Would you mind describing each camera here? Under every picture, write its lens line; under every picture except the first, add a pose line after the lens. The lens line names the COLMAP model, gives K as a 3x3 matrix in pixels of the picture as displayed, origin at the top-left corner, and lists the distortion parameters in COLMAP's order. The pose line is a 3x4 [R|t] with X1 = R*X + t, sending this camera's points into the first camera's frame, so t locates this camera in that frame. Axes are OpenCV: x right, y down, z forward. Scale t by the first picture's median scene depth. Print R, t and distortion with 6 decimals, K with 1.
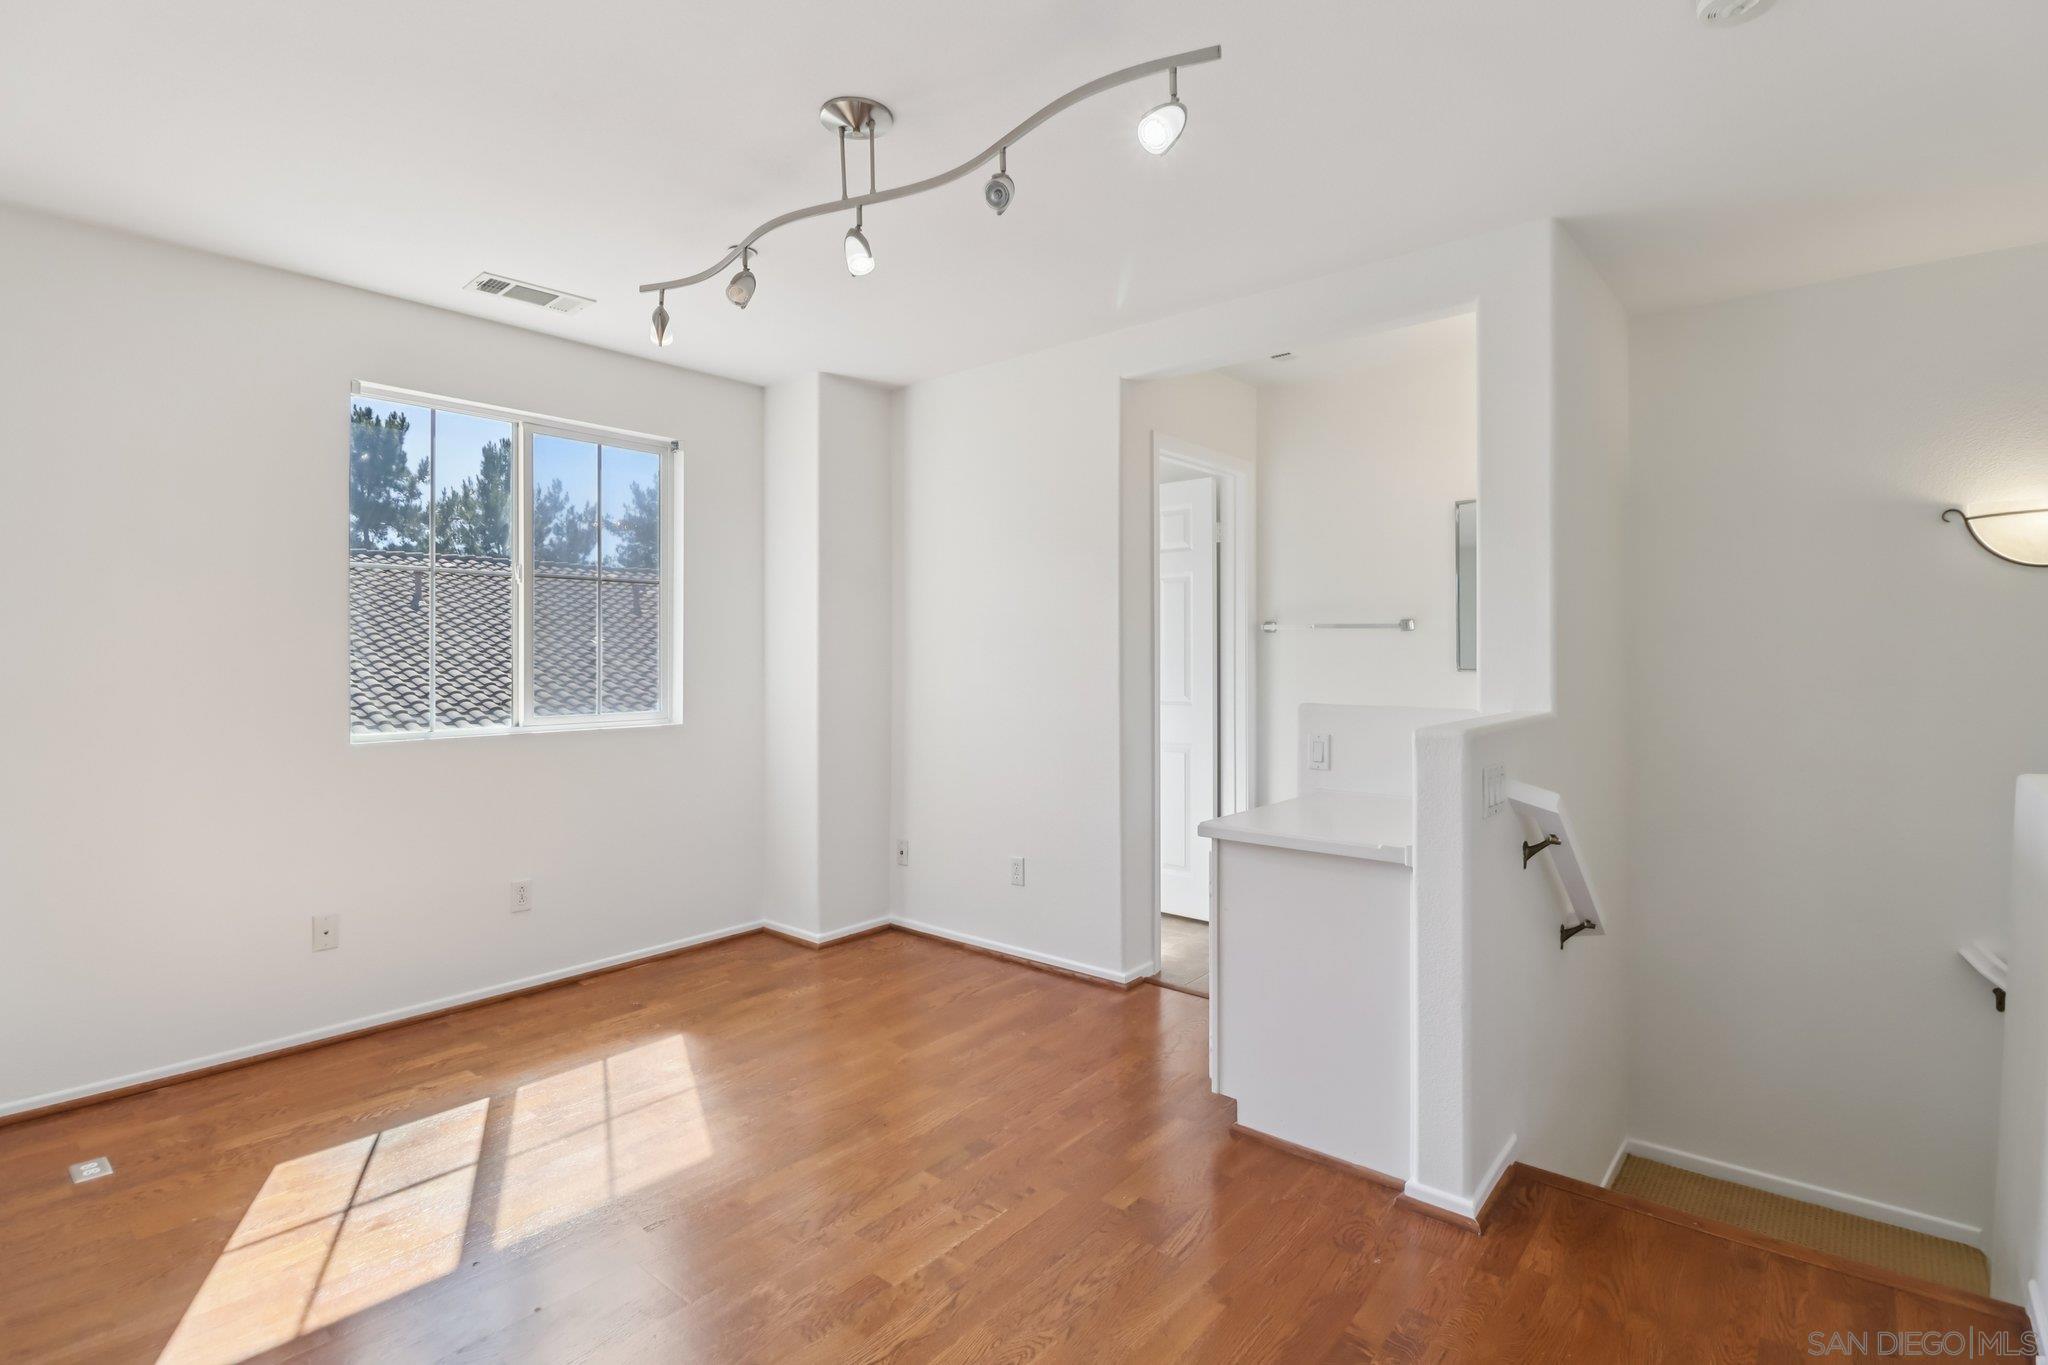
lens RADIAL K [[958.9, 0, 1024.5], [0, 958.9, 664.2], [0, 0, 1]] dist [-0.003573, -0.008776]
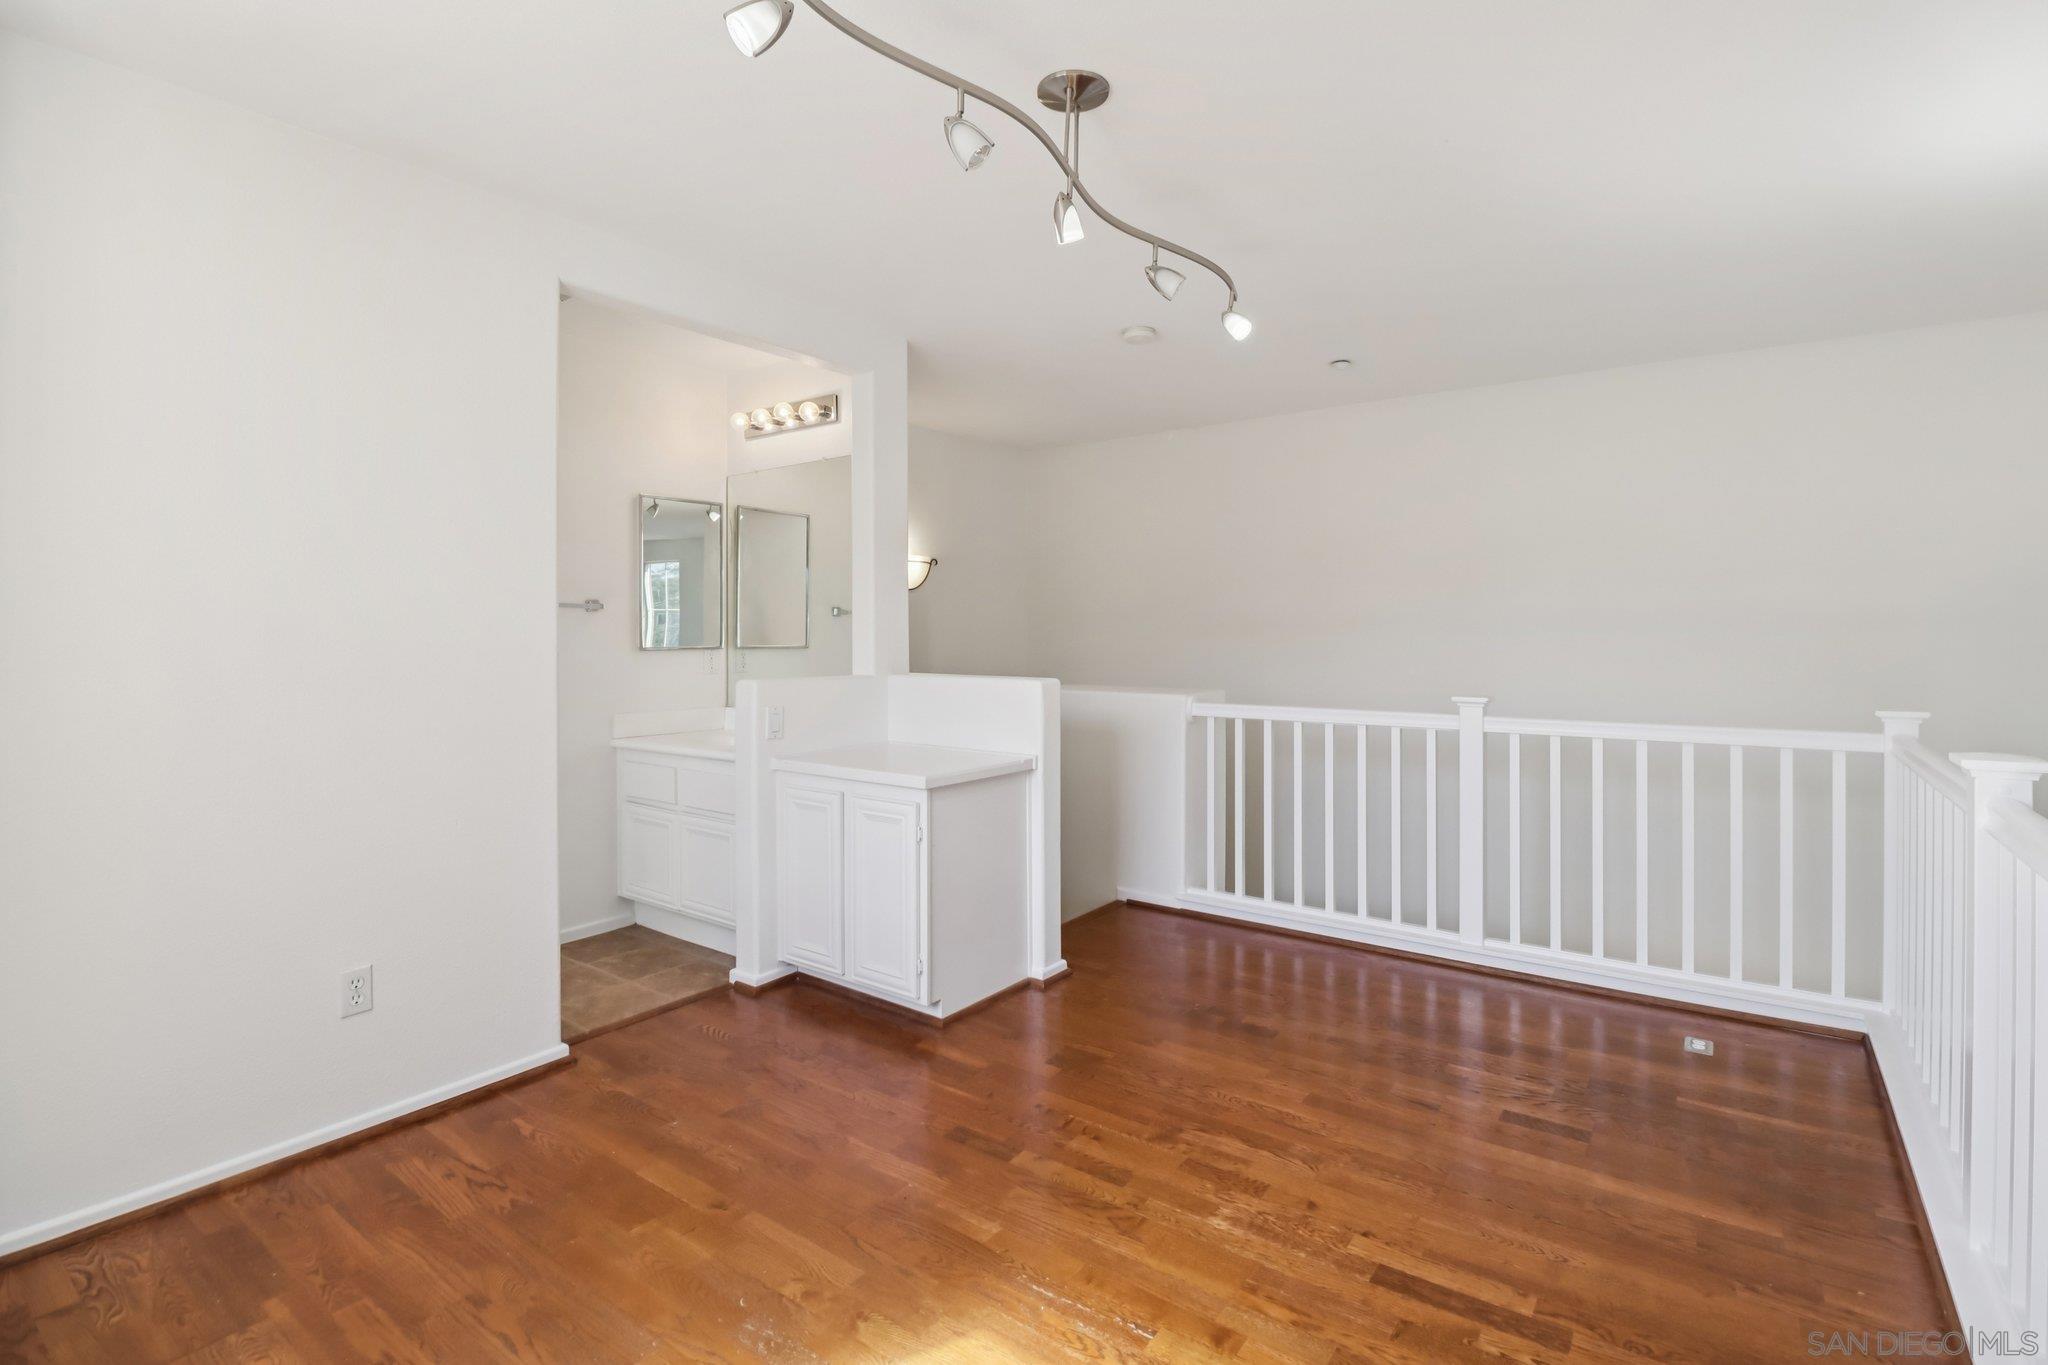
lens RADIAL K [[958.9, 0, 1030.0], [0, 958.9, 632.7], [0, 0, 1]] dist [-0.003573, -0.008776]
pose [[-0.052866, -0.001568, 0.998600, -0.857633], [0.014916, 0.999886, 0.002359, -0.010375], [-0.998490, 0.015019, -0.052836, 0.810553]]
